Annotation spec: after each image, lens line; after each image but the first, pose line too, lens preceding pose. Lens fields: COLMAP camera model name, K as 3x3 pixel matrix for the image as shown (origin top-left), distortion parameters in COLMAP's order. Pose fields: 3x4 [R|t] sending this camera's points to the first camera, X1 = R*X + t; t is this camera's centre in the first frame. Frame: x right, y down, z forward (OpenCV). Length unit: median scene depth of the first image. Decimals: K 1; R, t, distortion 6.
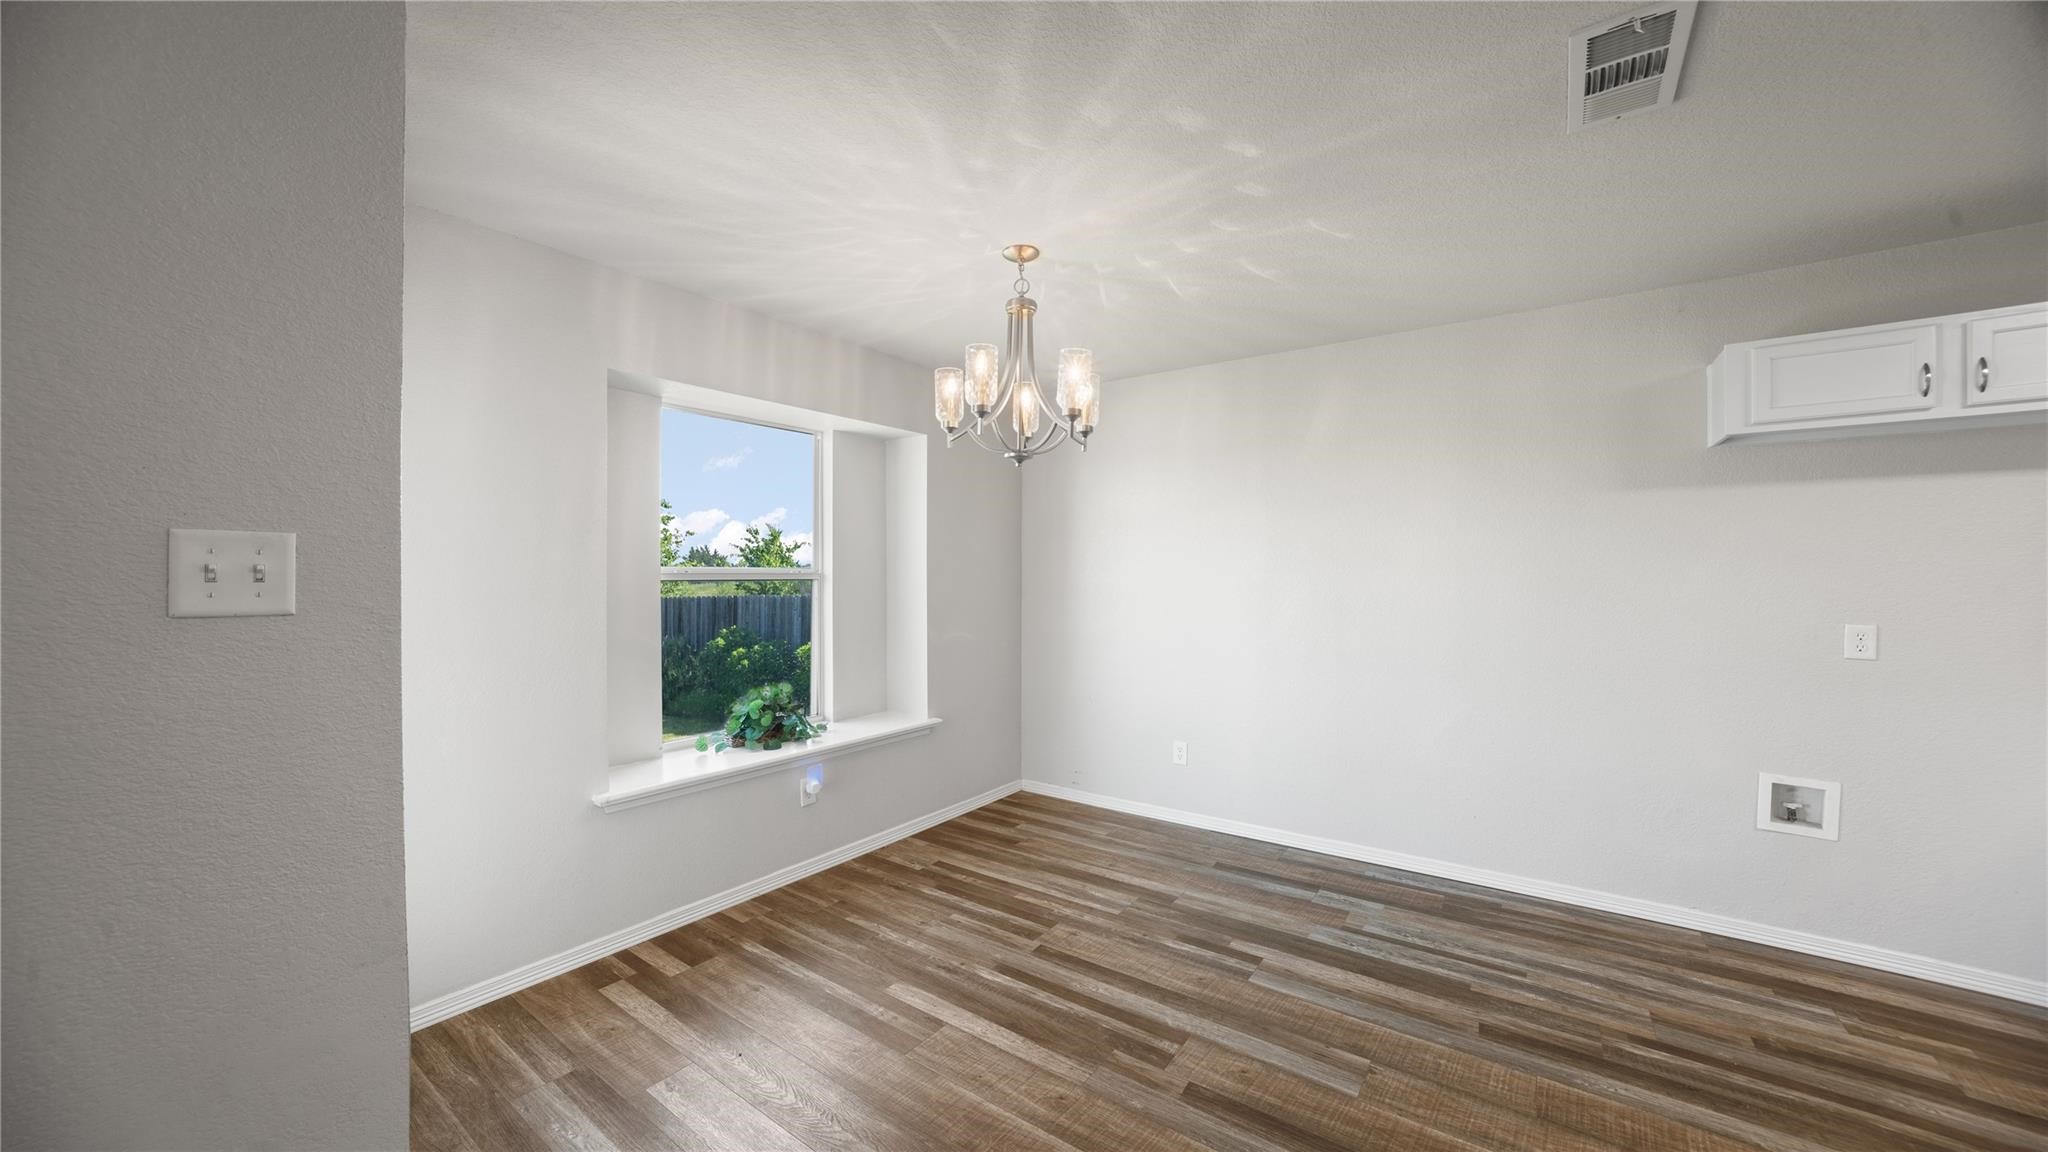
lens RADIAL K [[734.4, 0, 1027.0], [0, 734.4, 582.8], [0, 0, 1]] dist [-0.020299, 0.000605]
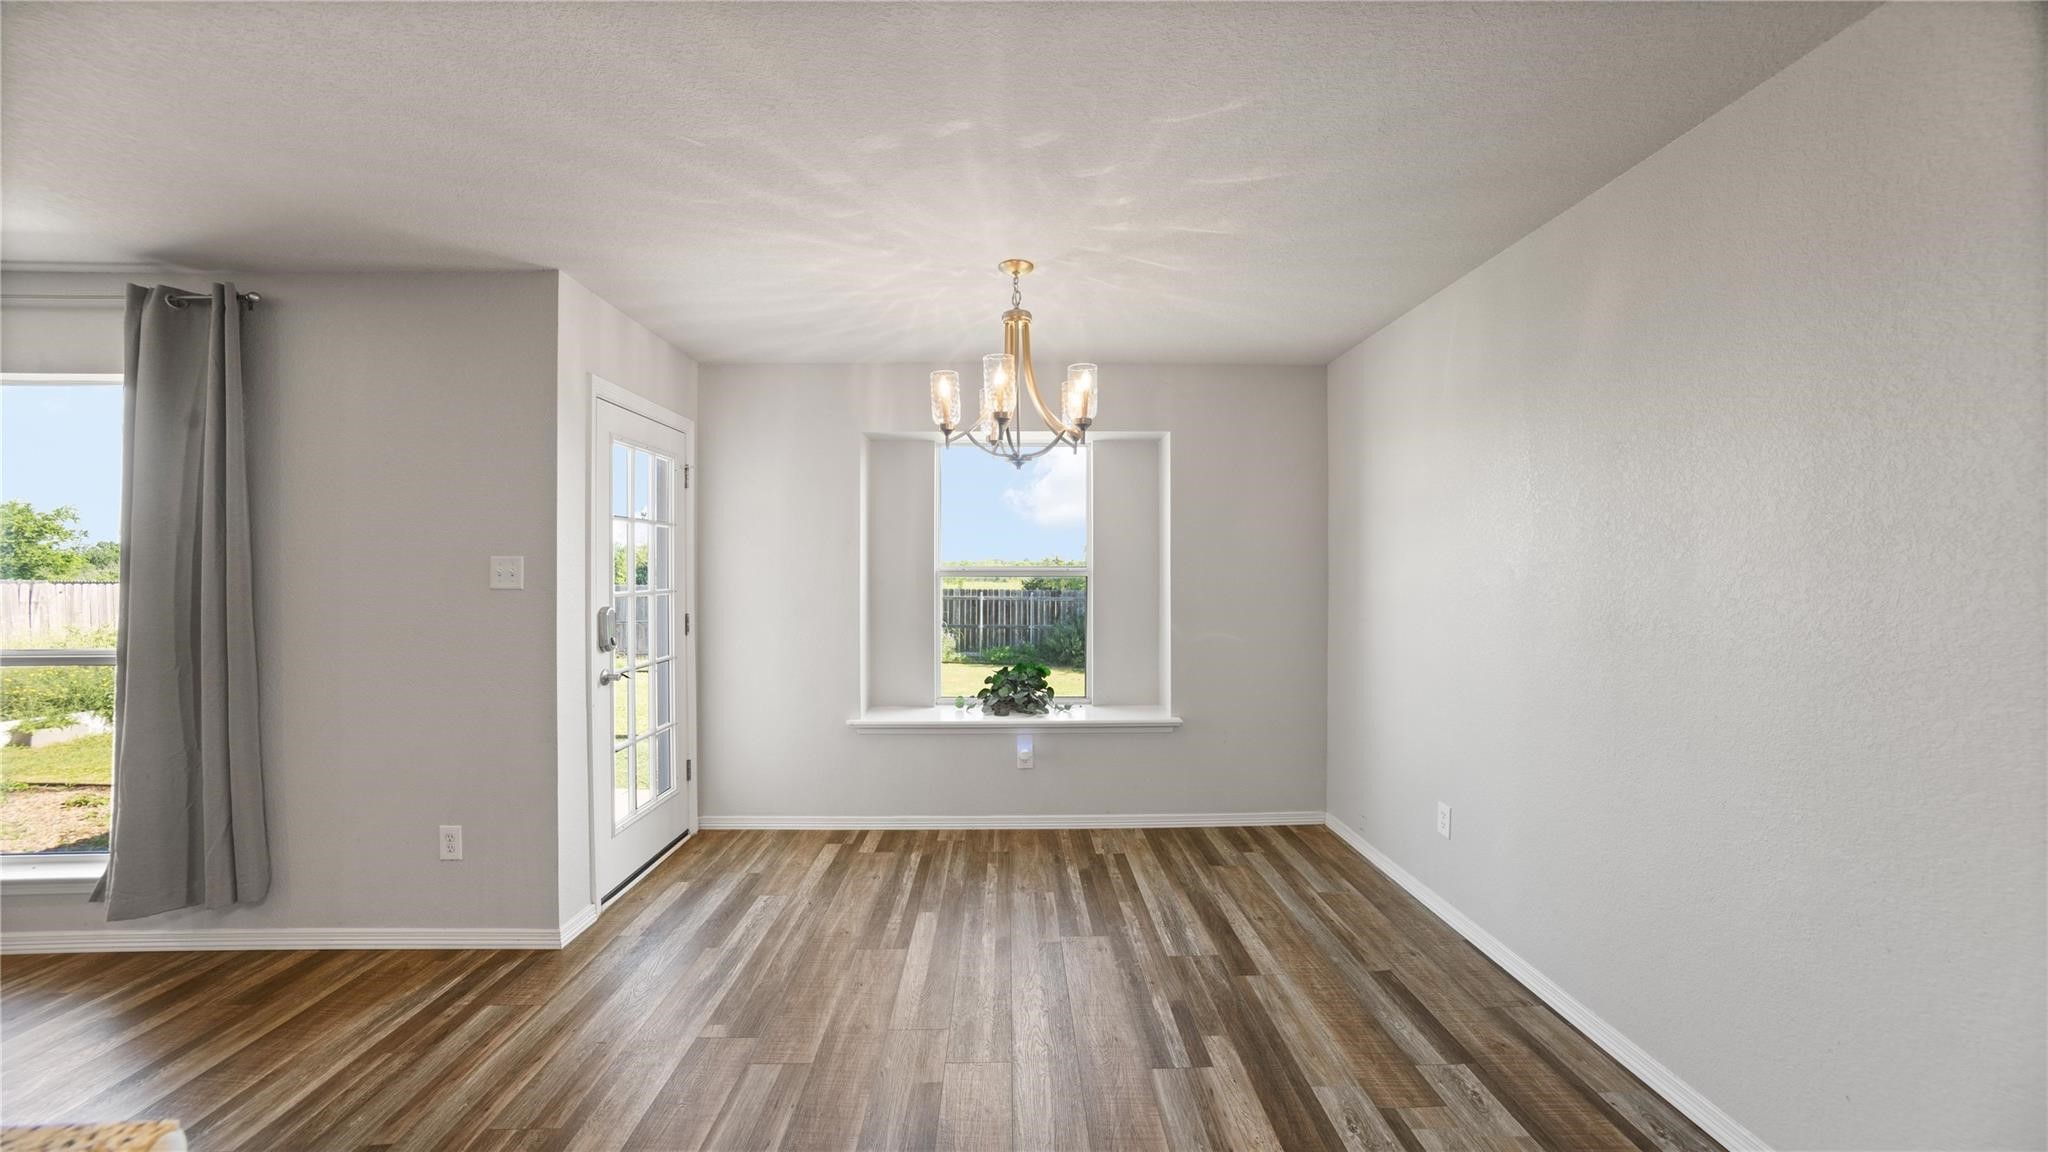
lens RADIAL K [[734.4, 0, 1016.6], [0, 734.4, 573.2], [0, 0, 1]] dist [-0.020299, 0.000605]
pose [[0.595241, 0.000095, -0.803547, 0.692998], [-0.006417, 0.999969, -0.004636, -0.004047], [0.803522, 0.007916, 0.595223, 0.310909]]
